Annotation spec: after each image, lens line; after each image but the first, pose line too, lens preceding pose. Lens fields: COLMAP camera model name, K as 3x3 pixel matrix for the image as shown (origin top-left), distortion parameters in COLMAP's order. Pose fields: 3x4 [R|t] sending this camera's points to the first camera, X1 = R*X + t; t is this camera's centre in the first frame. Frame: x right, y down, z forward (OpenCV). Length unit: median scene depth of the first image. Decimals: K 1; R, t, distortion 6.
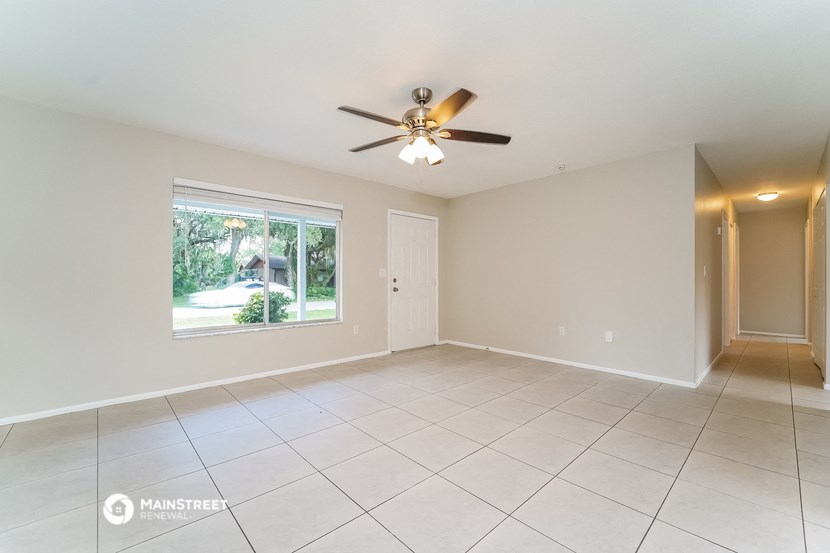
lens RADIAL K [[340.8, 0, 418.5], [0, 340.8, 276.3], [0, 0, 1]] dist [-0.003302, -0.000170]
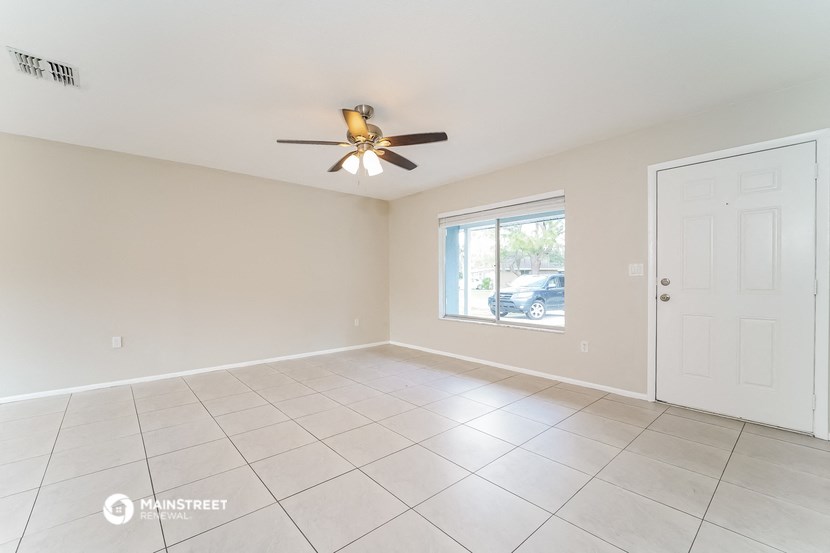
lens RADIAL K [[352.7, 0, 415.1], [0, 352.7, 286.6], [0, 0, 1]] dist [-0.000466, -0.000042]
pose [[-0.019867, 0.005616, -0.999787, 0.562373], [-0.003521, 0.999978, 0.005687, 0.018112], [0.999796, 0.003634, -0.019847, 0.592073]]
